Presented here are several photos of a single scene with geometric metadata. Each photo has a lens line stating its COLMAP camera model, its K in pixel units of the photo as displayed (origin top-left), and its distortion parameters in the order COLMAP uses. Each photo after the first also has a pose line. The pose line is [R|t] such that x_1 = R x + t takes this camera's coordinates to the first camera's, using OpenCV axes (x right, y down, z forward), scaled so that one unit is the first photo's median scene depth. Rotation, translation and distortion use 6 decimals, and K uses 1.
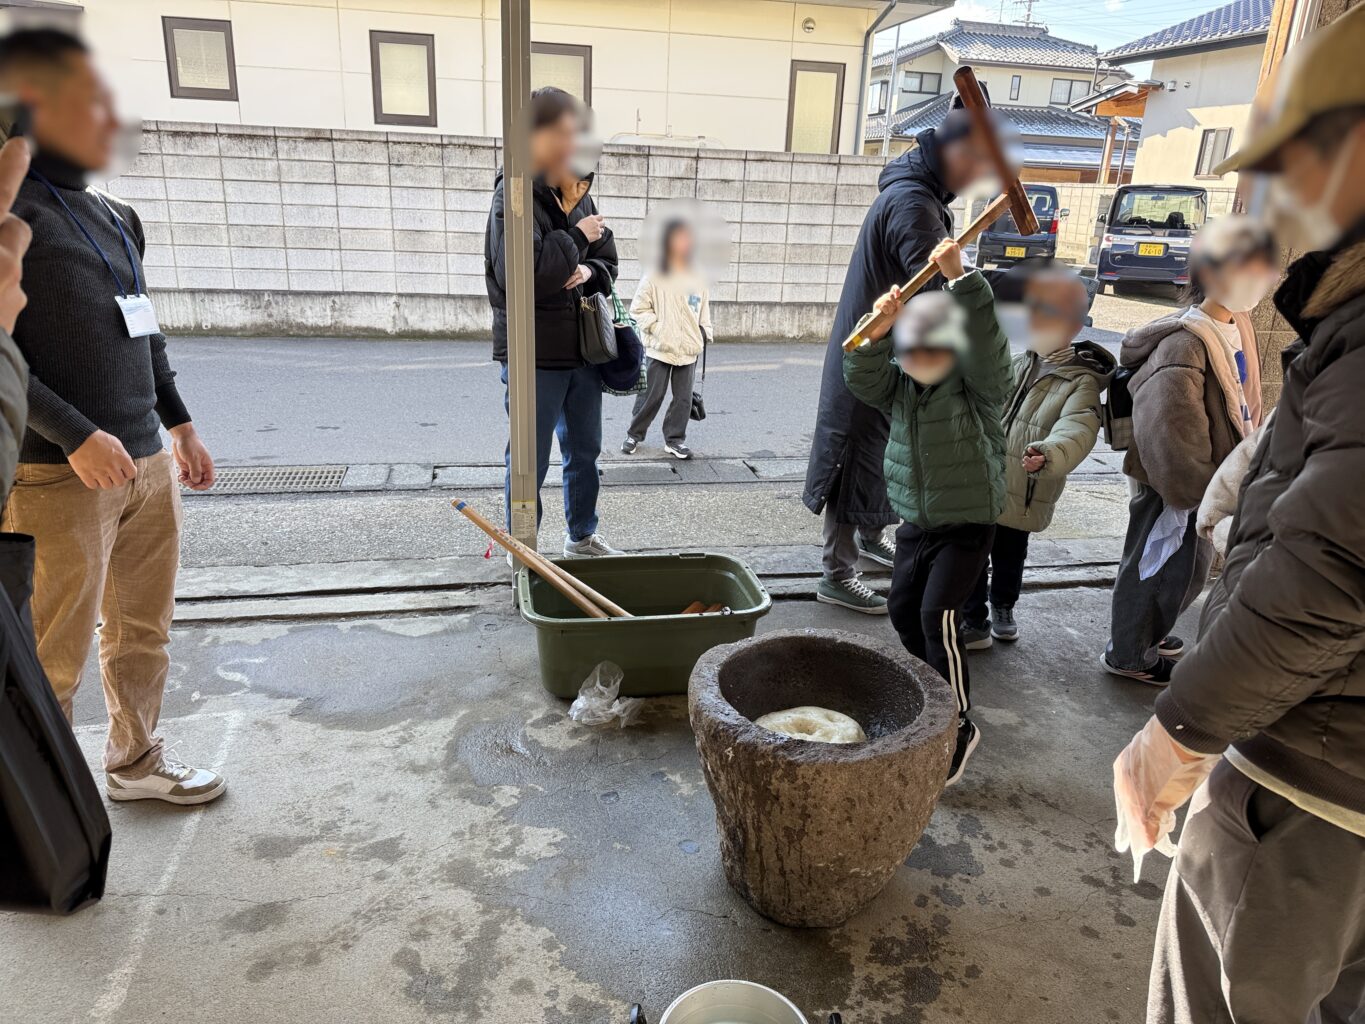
lens RADIAL K [[957.3, 0, 684.2], [0, 957.3, 501.7], [0, 0, 1]] dist [0.007897, -0.015194]
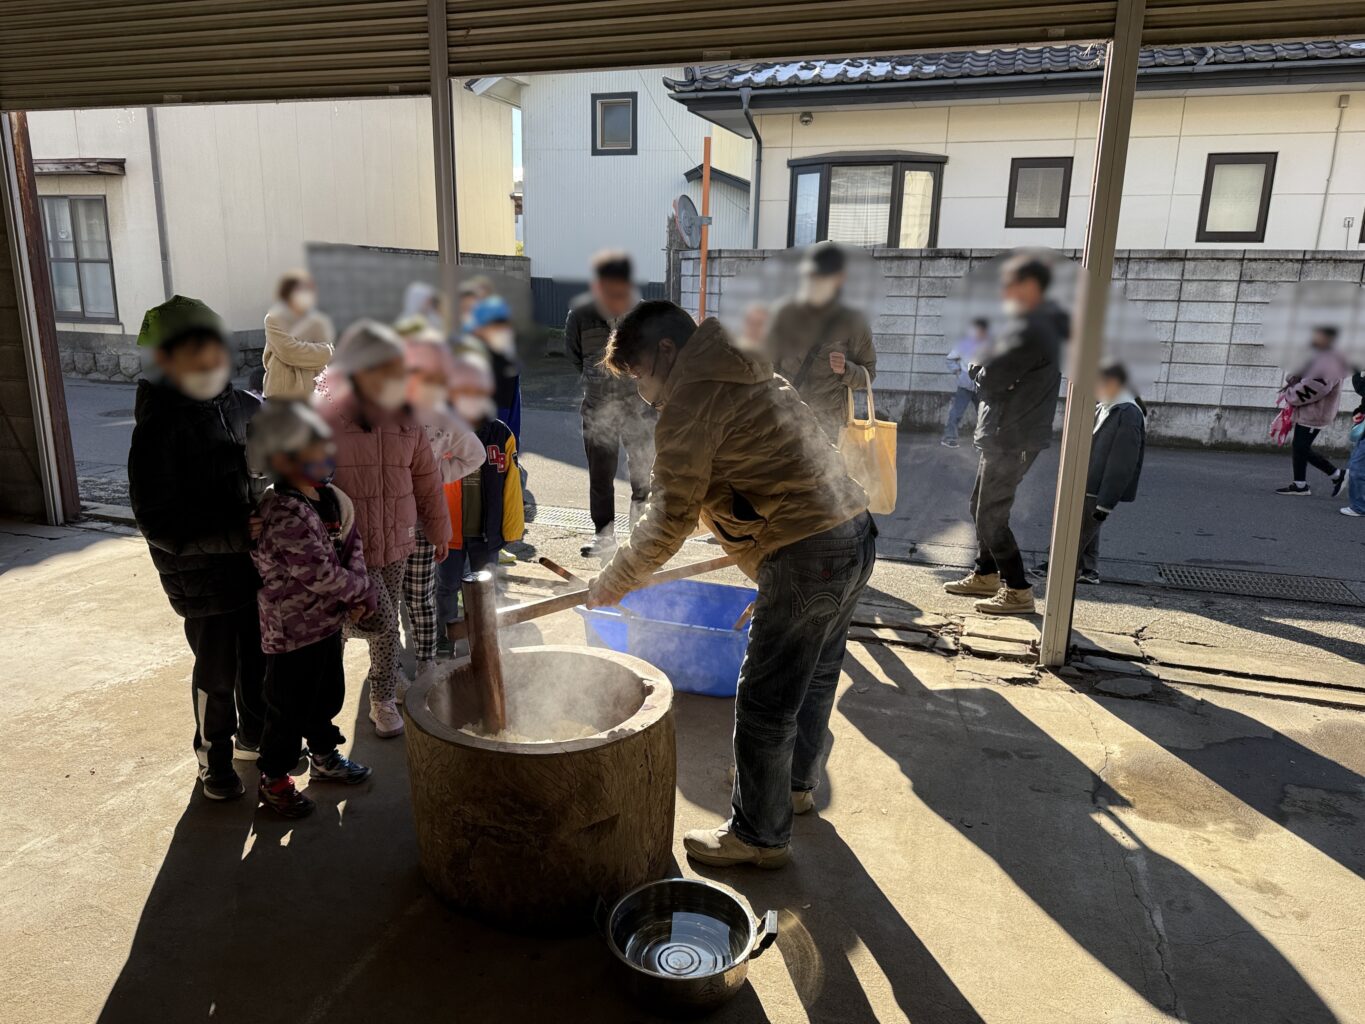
lens RADIAL K [[957.3, 0, 681.3], [0, 957.3, 519.7], [0, 0, 1]] dist [0.007897, -0.015194]
pose [[0.887604, 0.086590, -0.452395, -0.340584], [-0.124893, 0.990620, -0.055434, 0.027386], [0.443352, 0.105704, 0.890093, -0.133212]]
